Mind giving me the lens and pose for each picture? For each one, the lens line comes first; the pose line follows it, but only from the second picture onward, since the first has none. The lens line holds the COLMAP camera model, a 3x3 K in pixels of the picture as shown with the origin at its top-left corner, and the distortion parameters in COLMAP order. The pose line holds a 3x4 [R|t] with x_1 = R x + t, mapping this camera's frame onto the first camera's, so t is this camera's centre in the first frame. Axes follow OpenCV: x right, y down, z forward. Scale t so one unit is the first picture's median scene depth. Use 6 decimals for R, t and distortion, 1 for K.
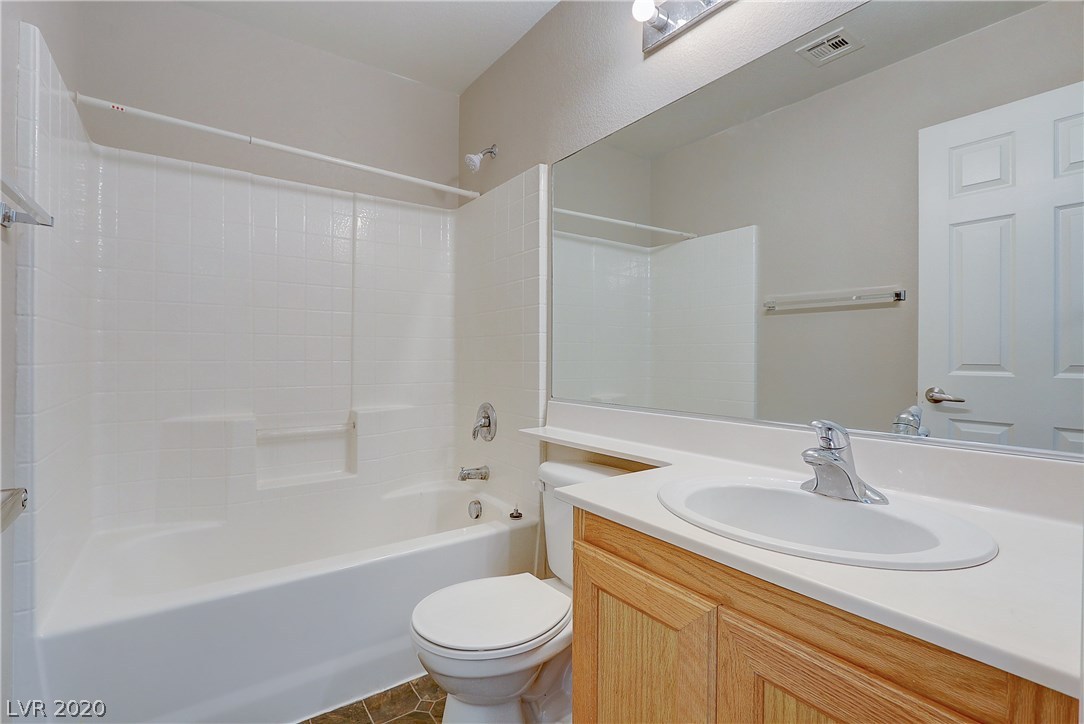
lens RADIAL K [[497.7, 0, 535.8], [0, 497.7, 357.4], [0, 0, 1]] dist [-0.022135, 0.005203]
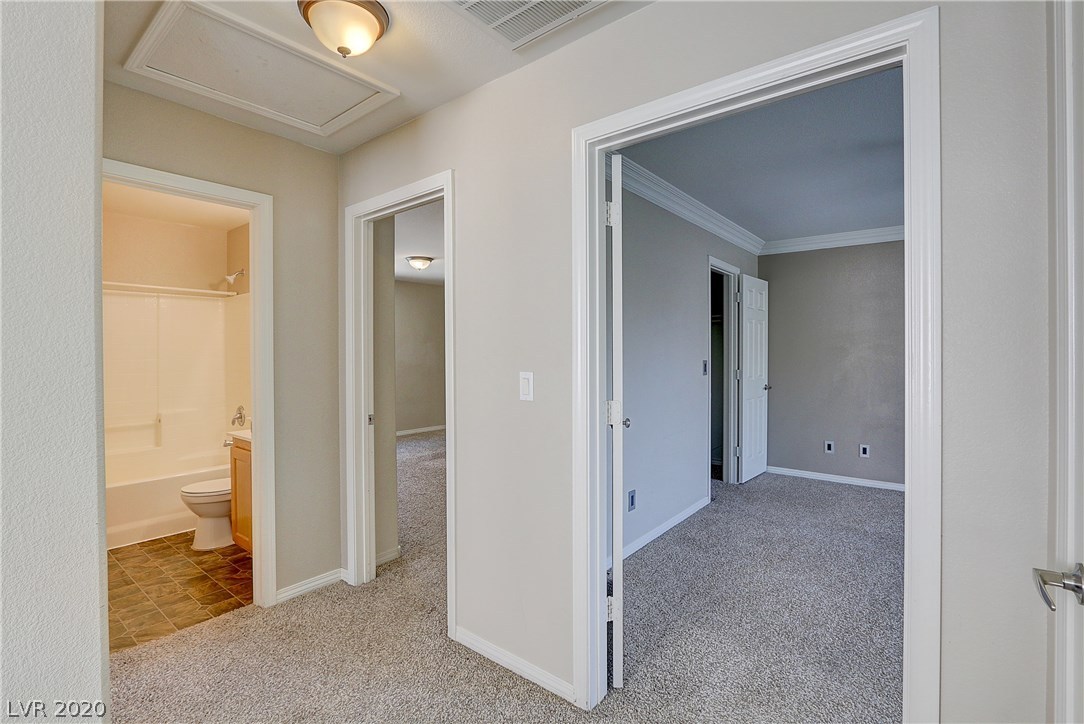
lens RADIAL K [[497.7, 0, 535.8], [0, 497.7, 357.4], [0, 0, 1]] dist [-0.022135, 0.005203]
pose [[0.961222, -0.011771, 0.275523, 0.480859], [0.010662, 0.999928, 0.005523, -0.095099], [-0.275569, -0.002371, 0.961279, -1.153532]]
